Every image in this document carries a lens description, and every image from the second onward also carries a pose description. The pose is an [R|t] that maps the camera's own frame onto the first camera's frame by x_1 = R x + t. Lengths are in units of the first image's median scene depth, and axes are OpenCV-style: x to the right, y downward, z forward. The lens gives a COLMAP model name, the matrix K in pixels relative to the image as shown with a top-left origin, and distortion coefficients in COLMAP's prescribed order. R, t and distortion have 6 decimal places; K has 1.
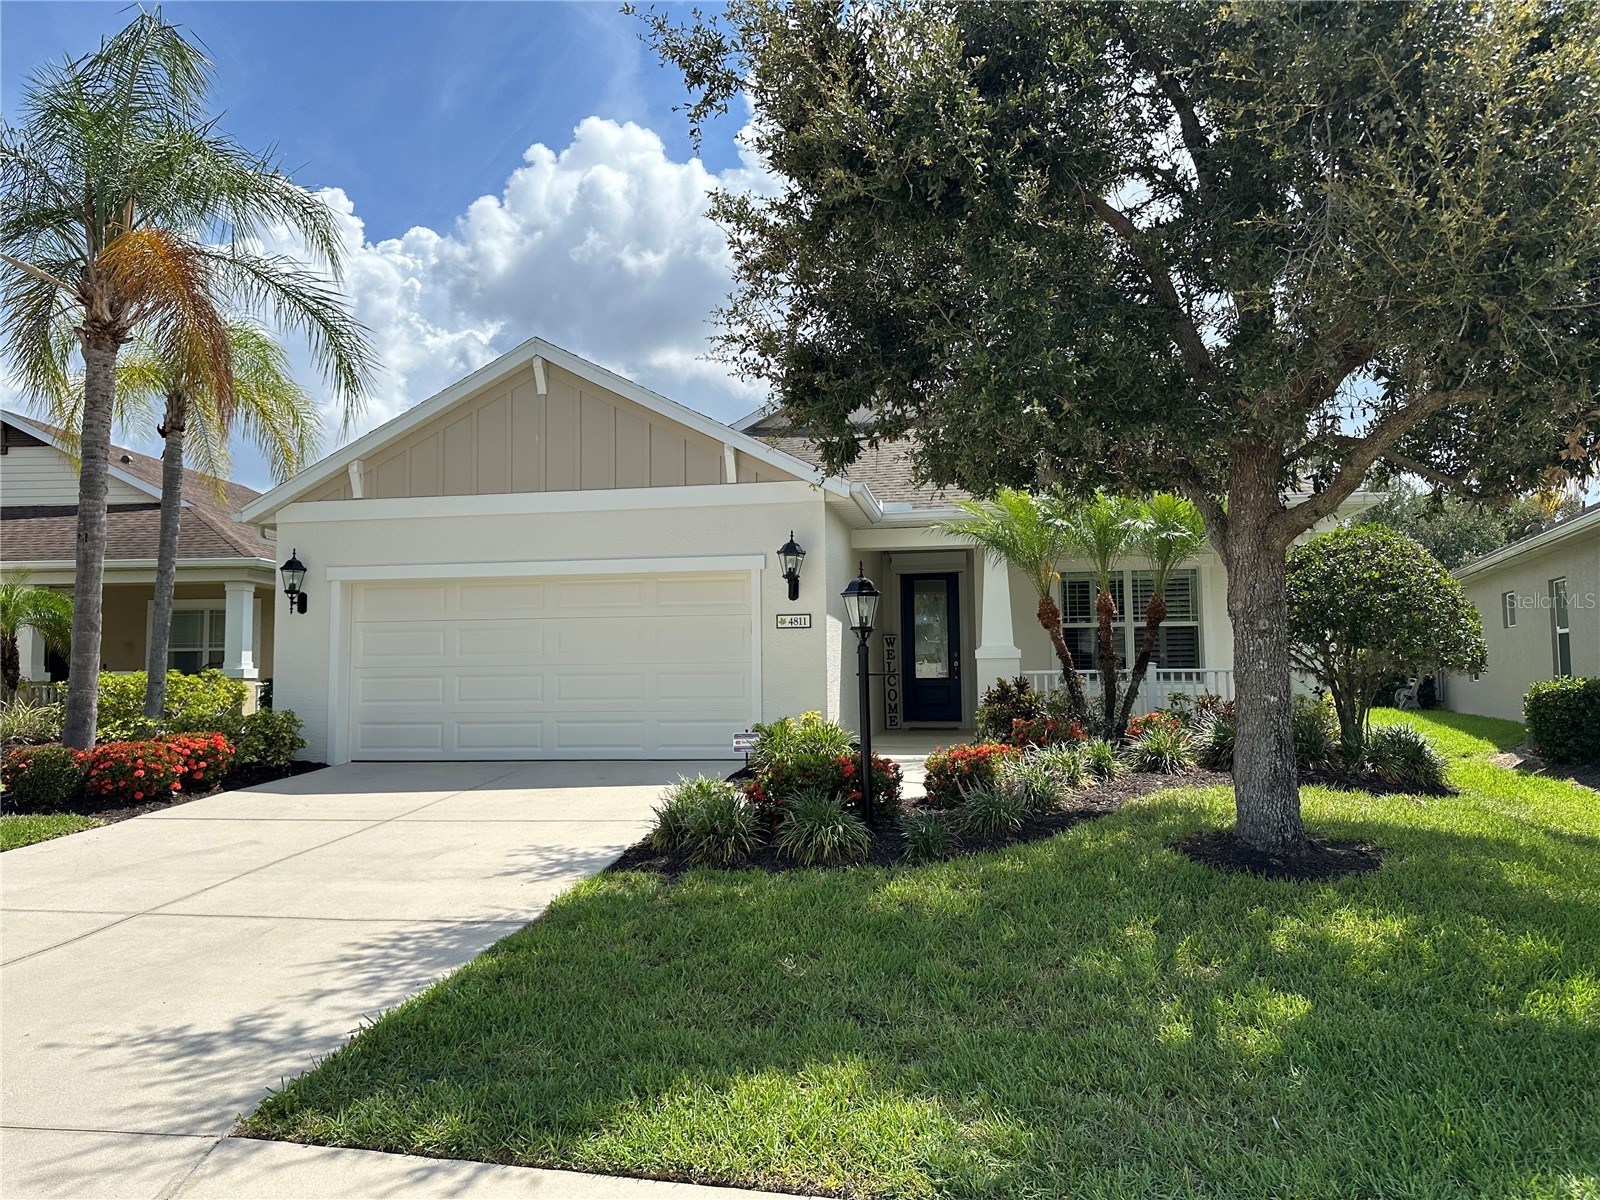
lens RADIAL K [[1099.5, 0, 800.0], [0, 1099.5, 600.0], [0, 0, 1]] dist [0.031739, -0.004431]
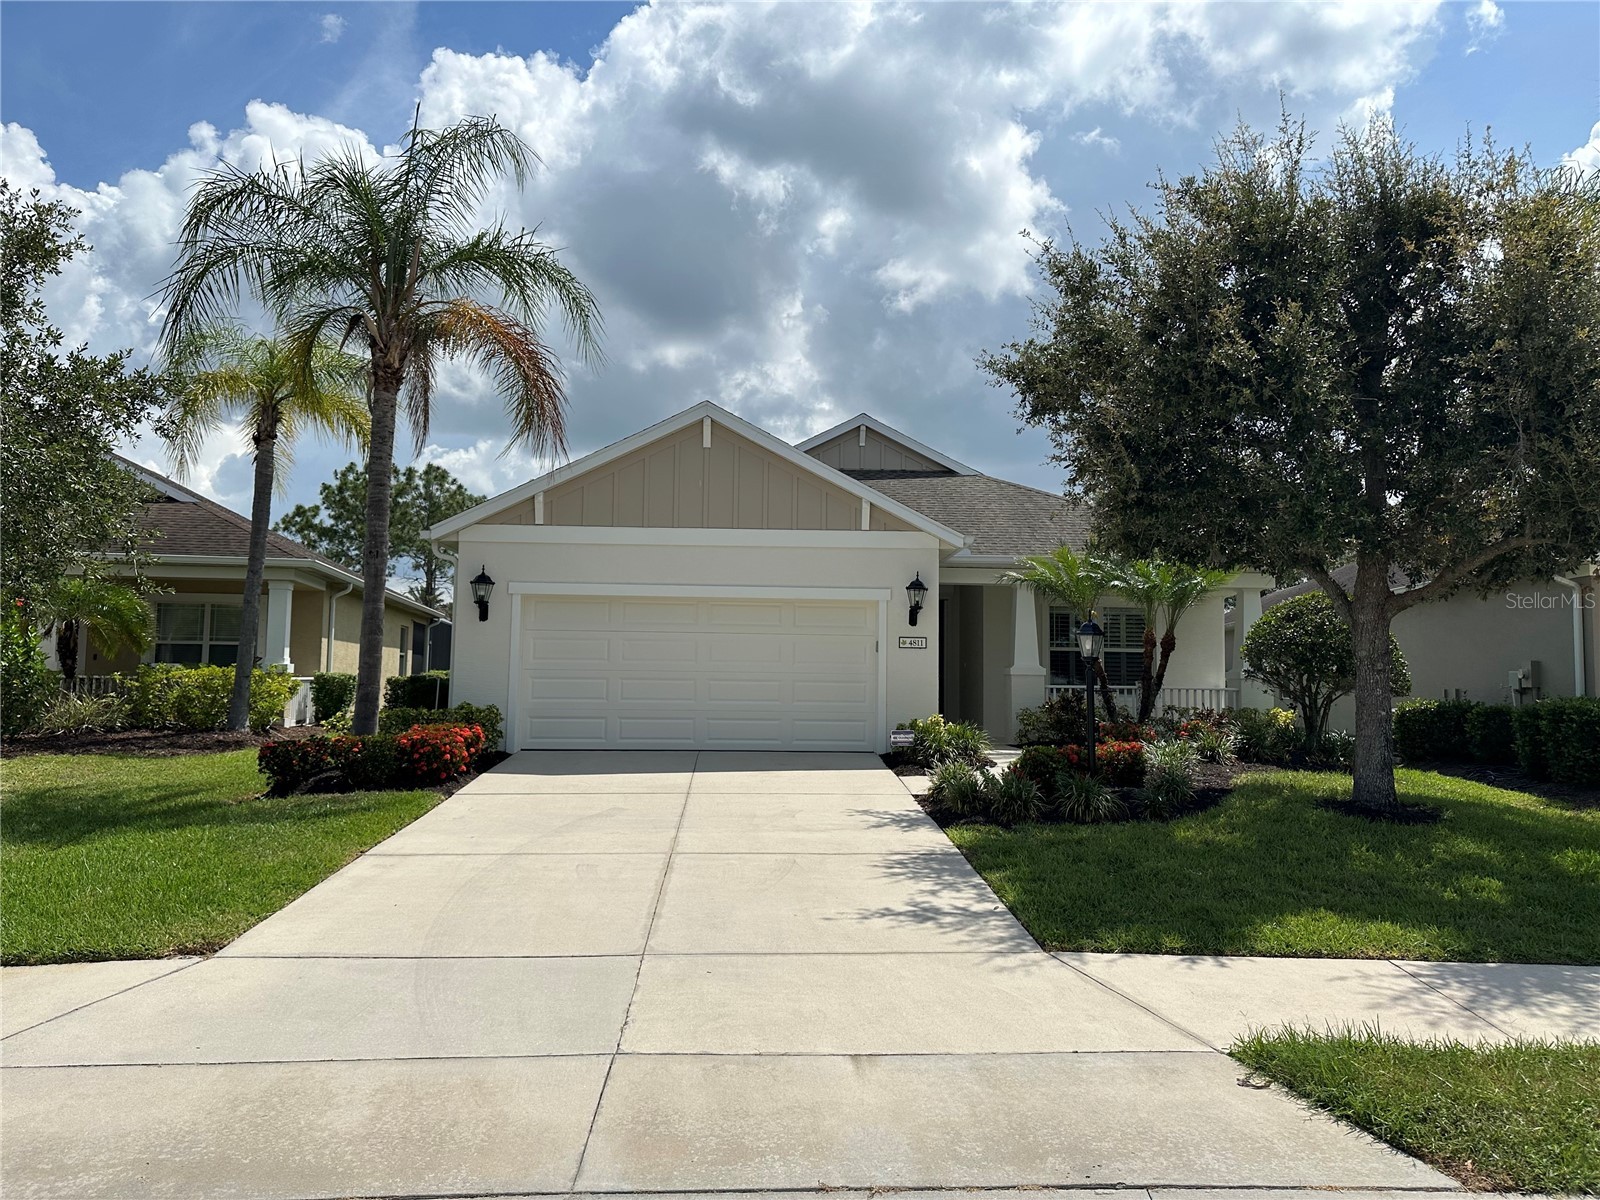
lens RADIAL K [[1099.5, 0, 800.0], [0, 1099.5, 600.0], [0, 0, 1]] dist [0.031739, -0.004431]
pose [[0.973086, 0.040449, 0.226866, -0.400474], [-0.039850, 0.999180, -0.007222, -0.014787], [-0.226972, -0.002013, 0.973899, -0.189465]]
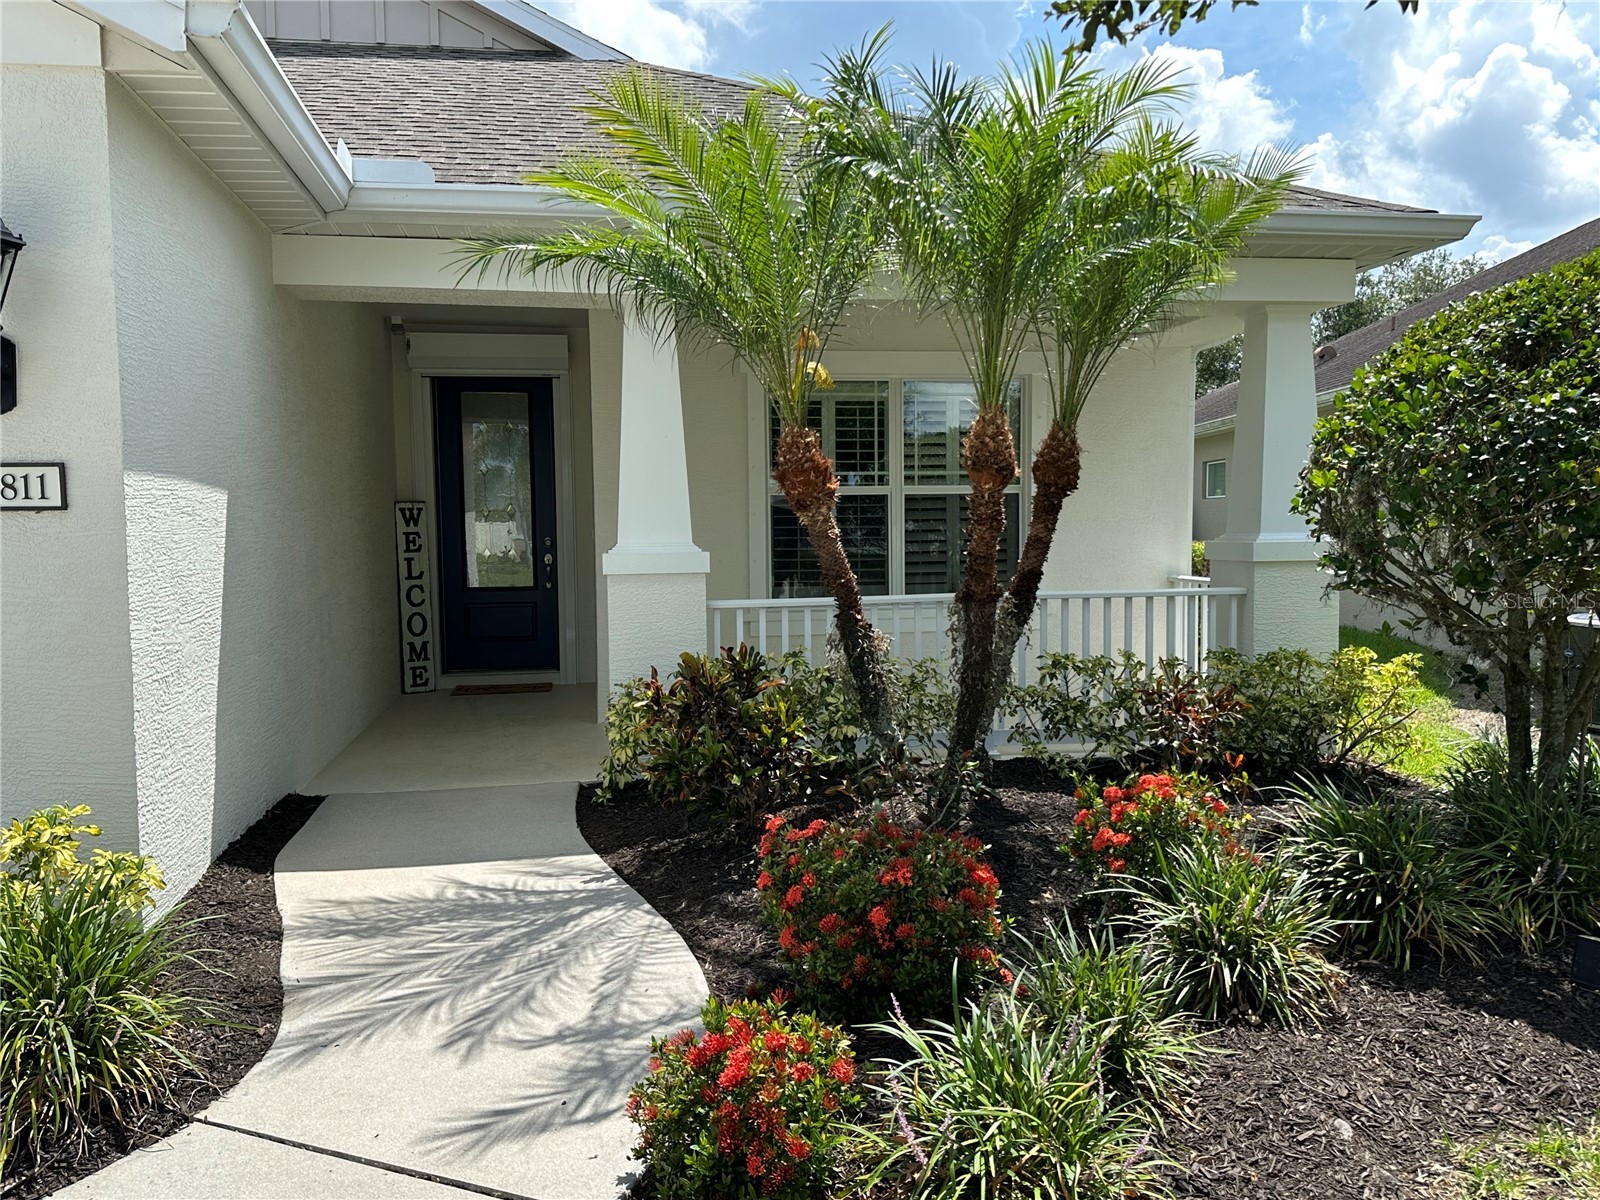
lens RADIAL K [[1316.4, 0, 800.0], [0, 1316.4, 600.0], [0, 0, 1]] dist [0.093543, 0.000625]
pose [[0.943205, -0.019334, 0.331649, 0.068667], [-0.021796, 0.992553, 0.119850, 0.001017], [-0.331496, -0.120272, 0.935759, 0.547391]]
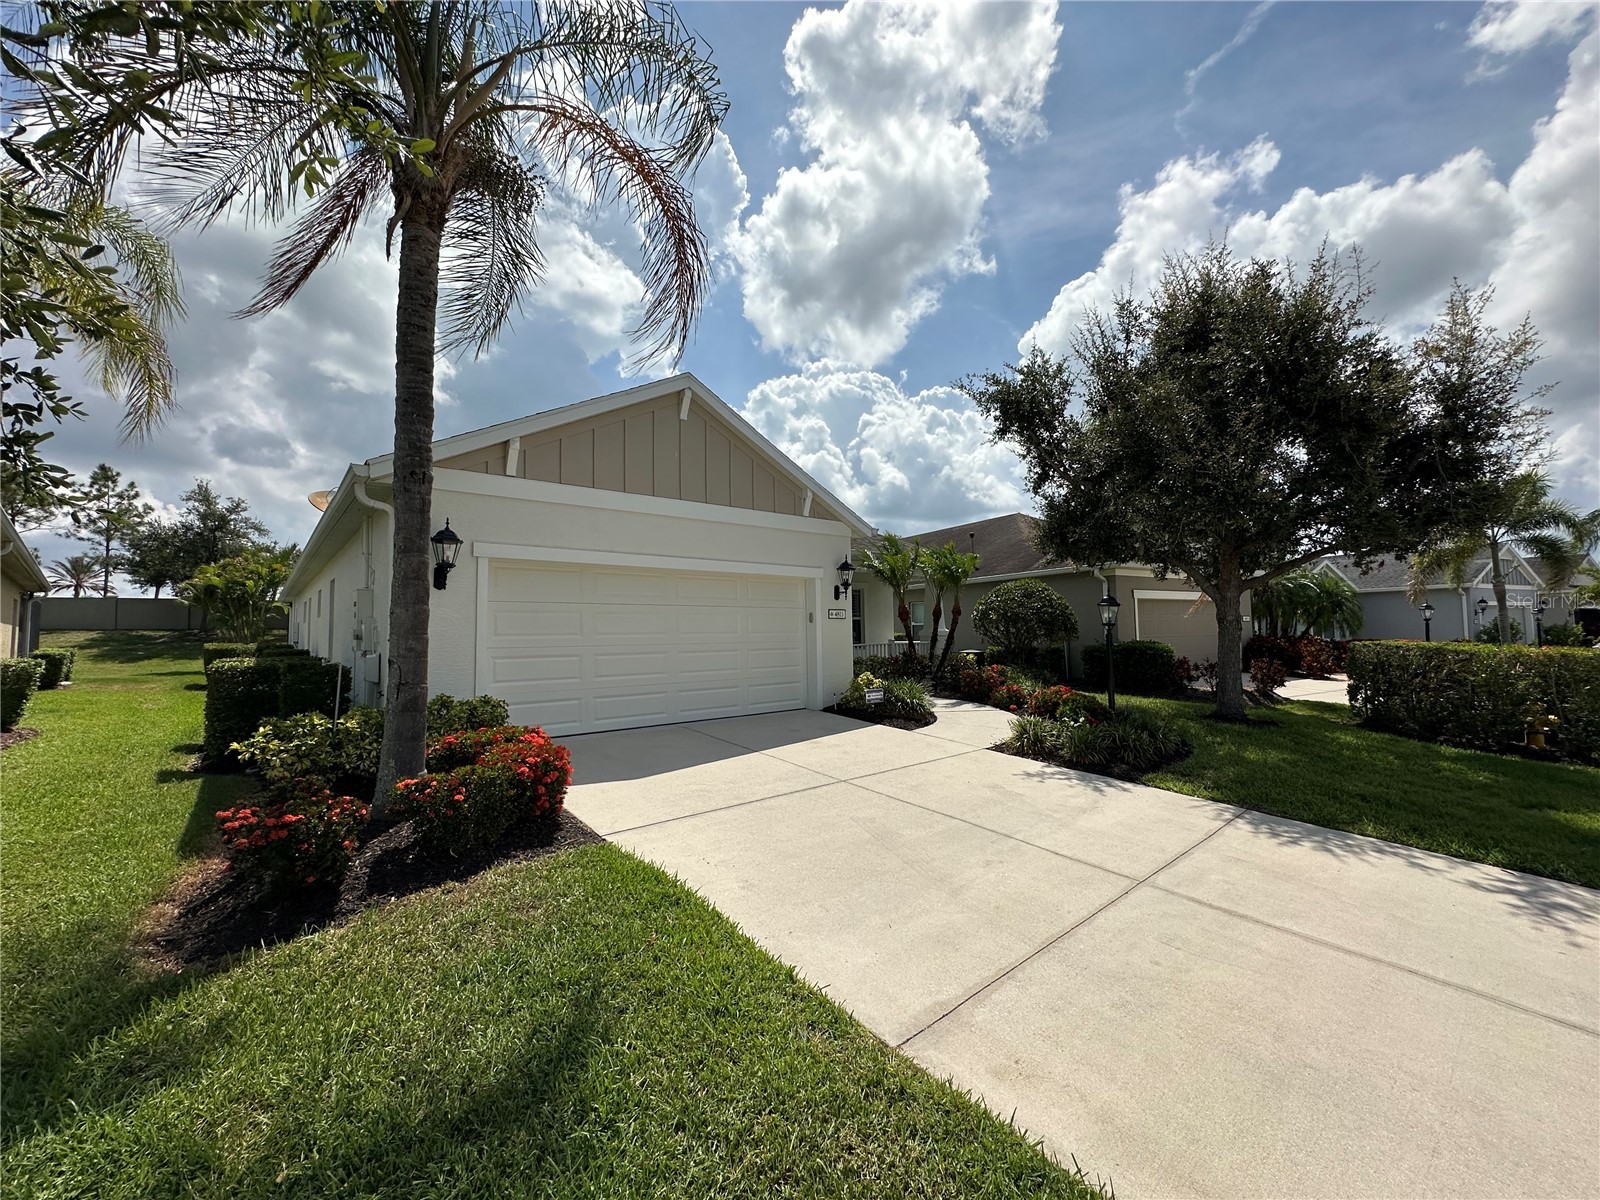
lens RADIAL K [[633.2, 0, 800.0], [0, 633.2, 600.0], [0, 0, 1]] dist [-0.000095, 0.000083]
pose [[0.644941, 0.044491, 0.762936, -0.671860], [-0.037399, 0.998945, -0.026639, 0.024283], [-0.763316, -0.011352, 0.645925, 0.453743]]
